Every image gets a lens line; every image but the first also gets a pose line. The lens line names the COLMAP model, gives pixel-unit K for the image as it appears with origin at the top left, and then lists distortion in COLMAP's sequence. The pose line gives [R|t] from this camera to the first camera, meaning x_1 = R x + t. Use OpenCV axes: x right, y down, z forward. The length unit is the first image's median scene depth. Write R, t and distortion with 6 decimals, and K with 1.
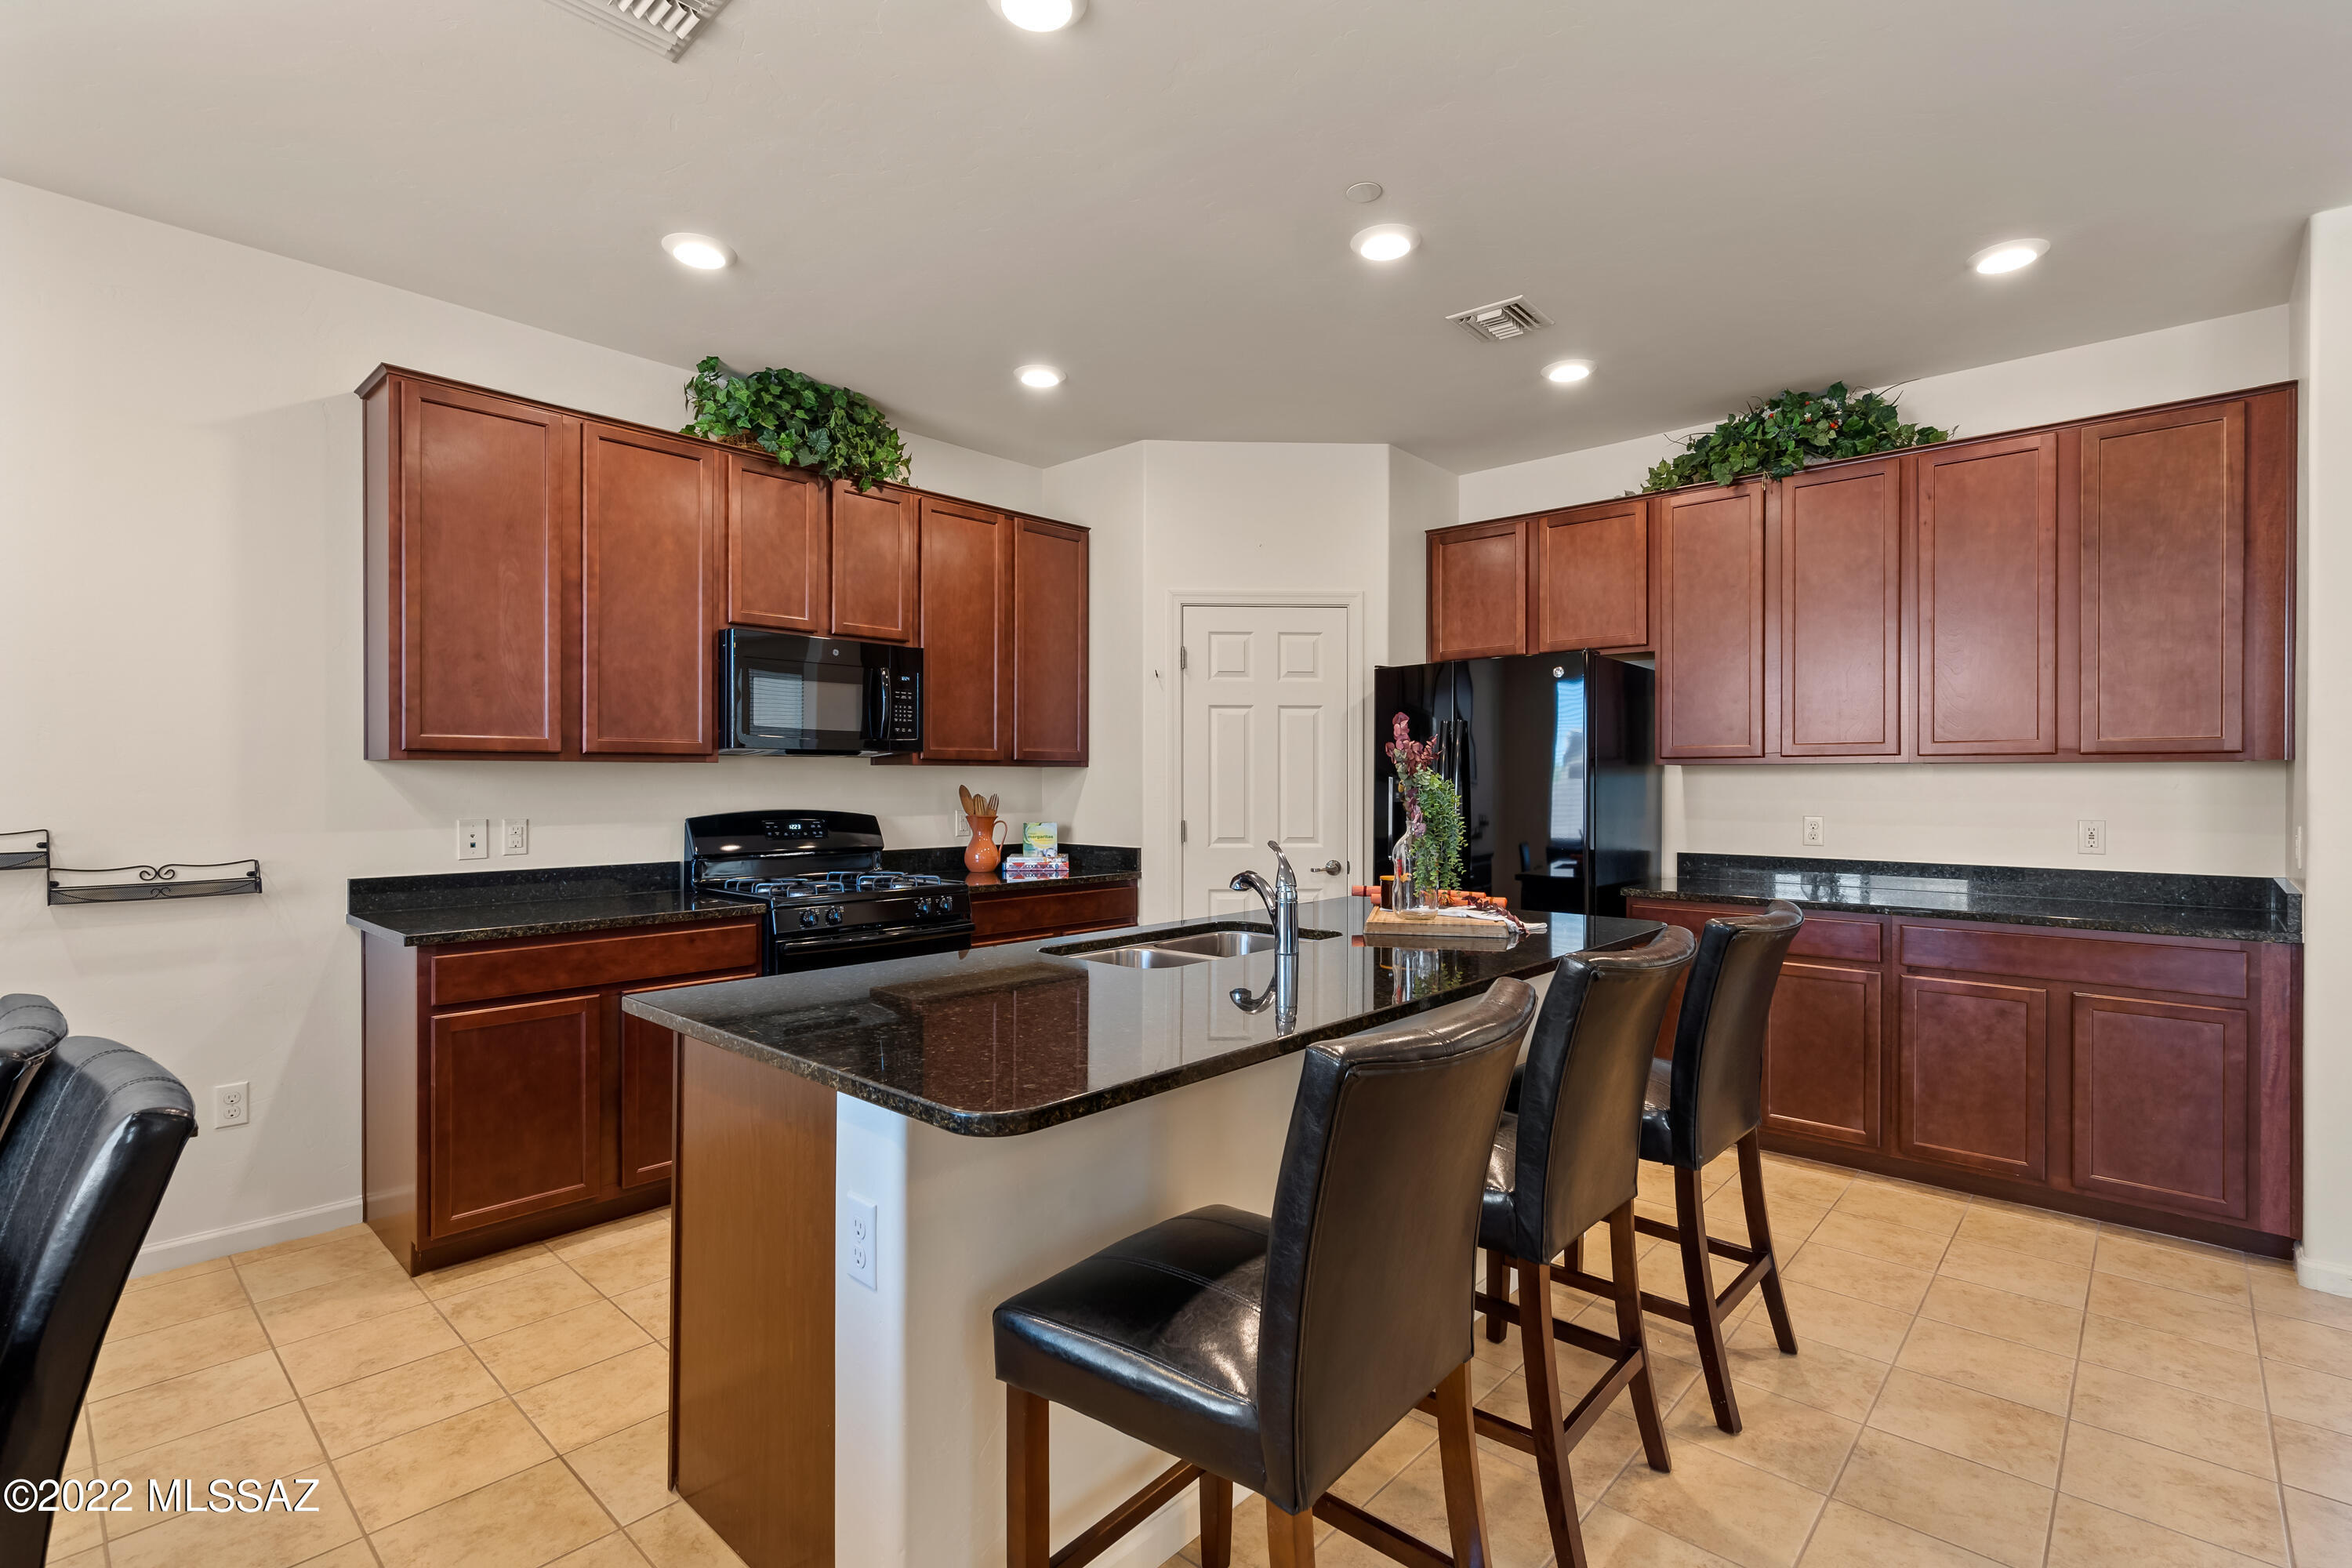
lens RADIAL K [[1091.5, 0, 1169.5], [0, 1091.5, 787.2], [0, 0, 1]] dist [0.001734, -0.001107]
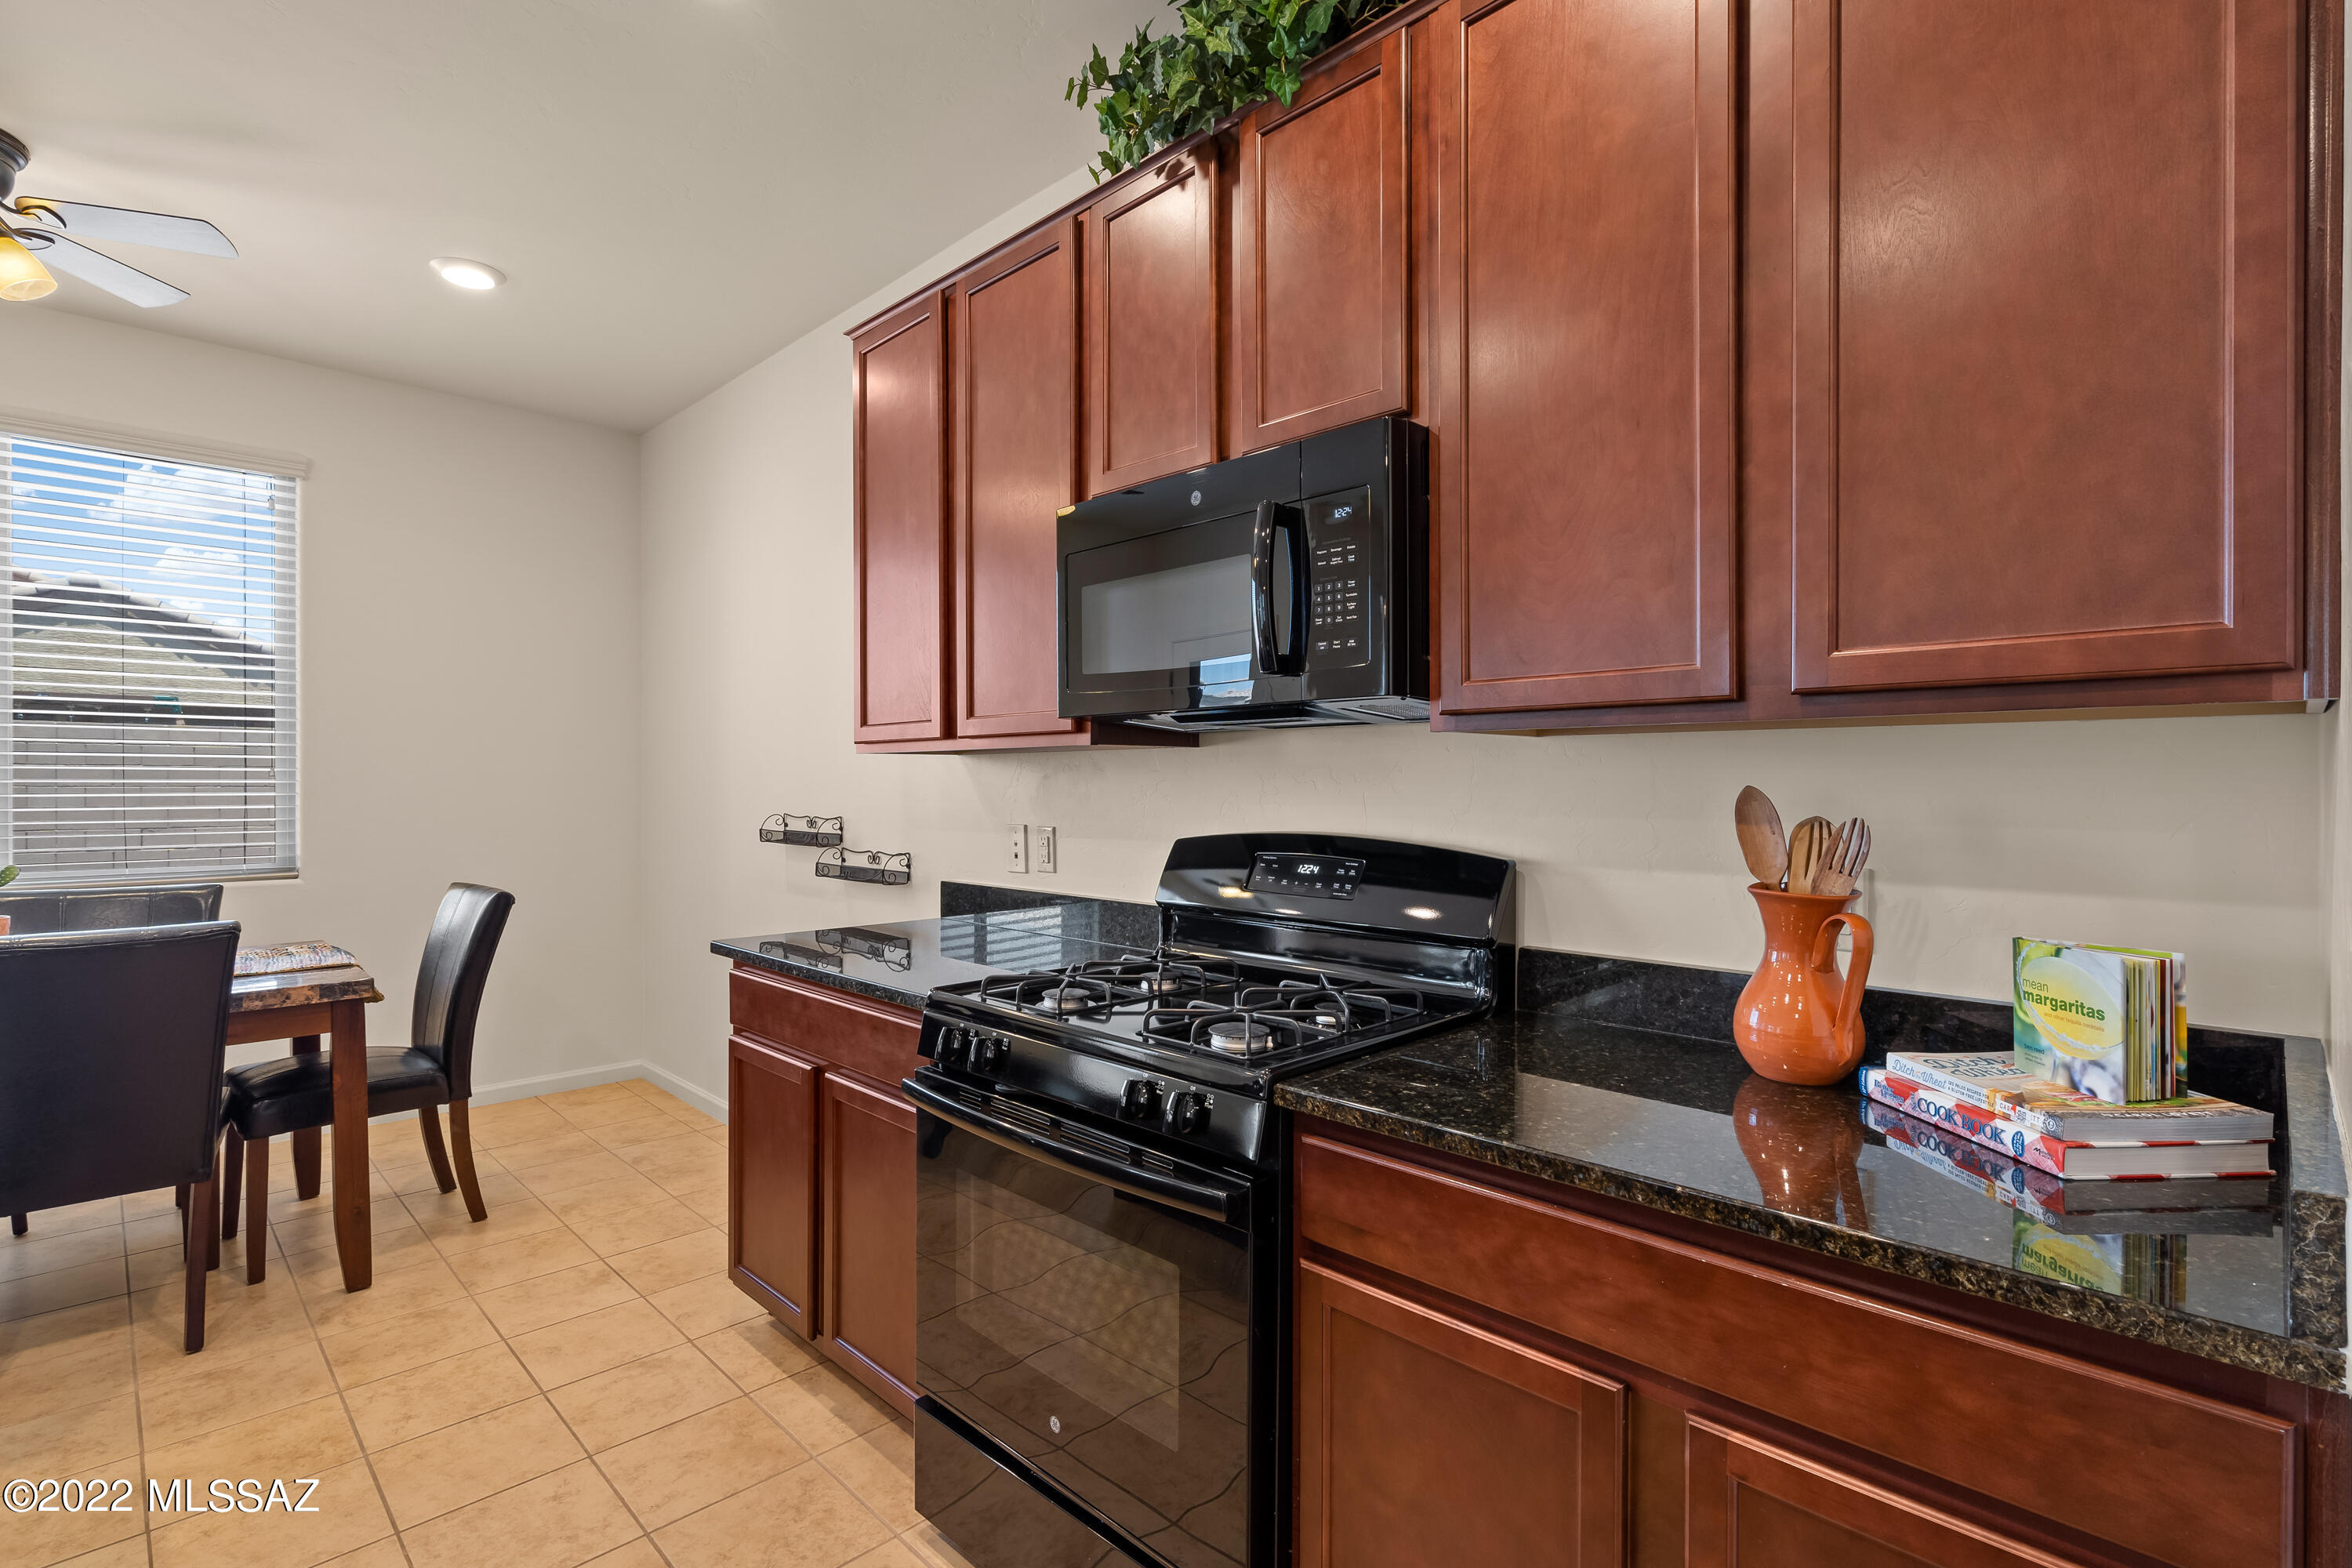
lens RADIAL K [[1091.5, 0, 1168.5], [0, 1091.5, 781.8], [0, 0, 1]] dist [0.001734, -0.001107]
pose [[-0.044197, -0.001904, -0.999021, 0.161853], [-0.004020, 0.999990, -0.001728, -0.001919], [0.999015, 0.003940, -0.044204, 1.012323]]
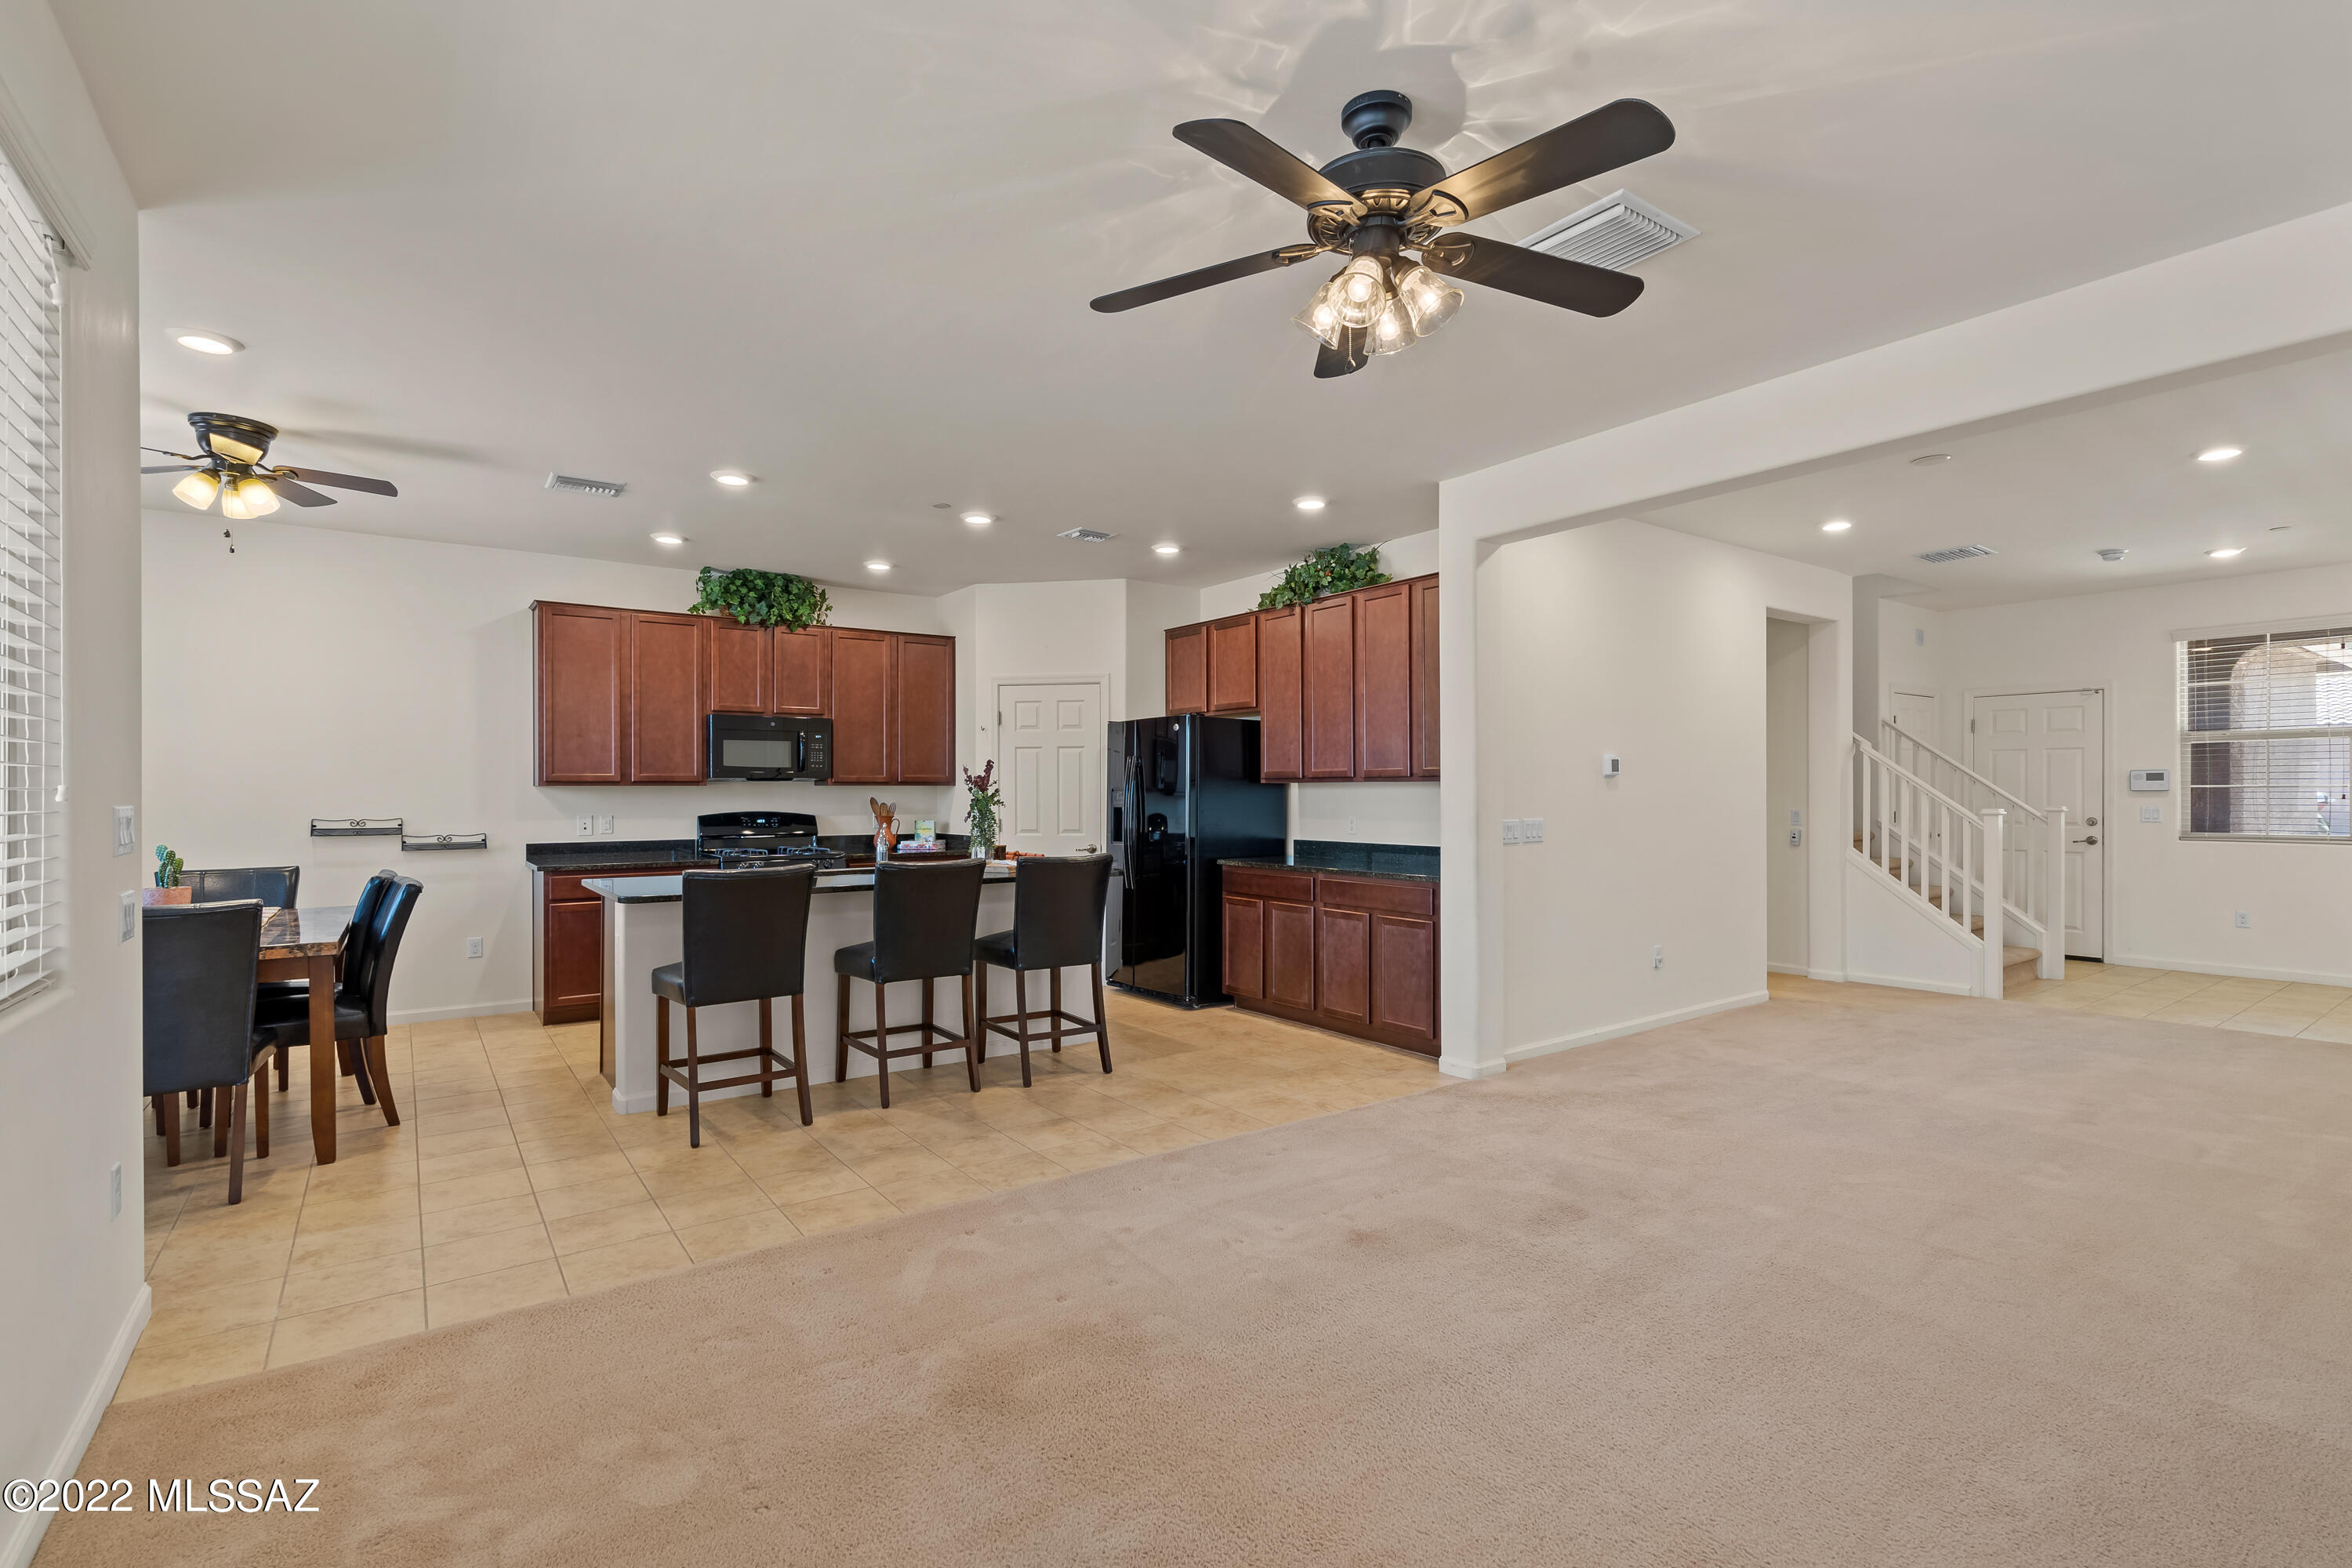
lens RADIAL K [[1091.5, 0, 1165.9], [0, 1091.5, 793.6], [0, 0, 1]] dist [0.001734, -0.001107]
pose [[0.978320, -0.004162, -0.207056, 0.703426], [0.003314, 0.999985, -0.004444, 0.001727], [0.207071, 0.003661, 0.978319, -0.629902]]
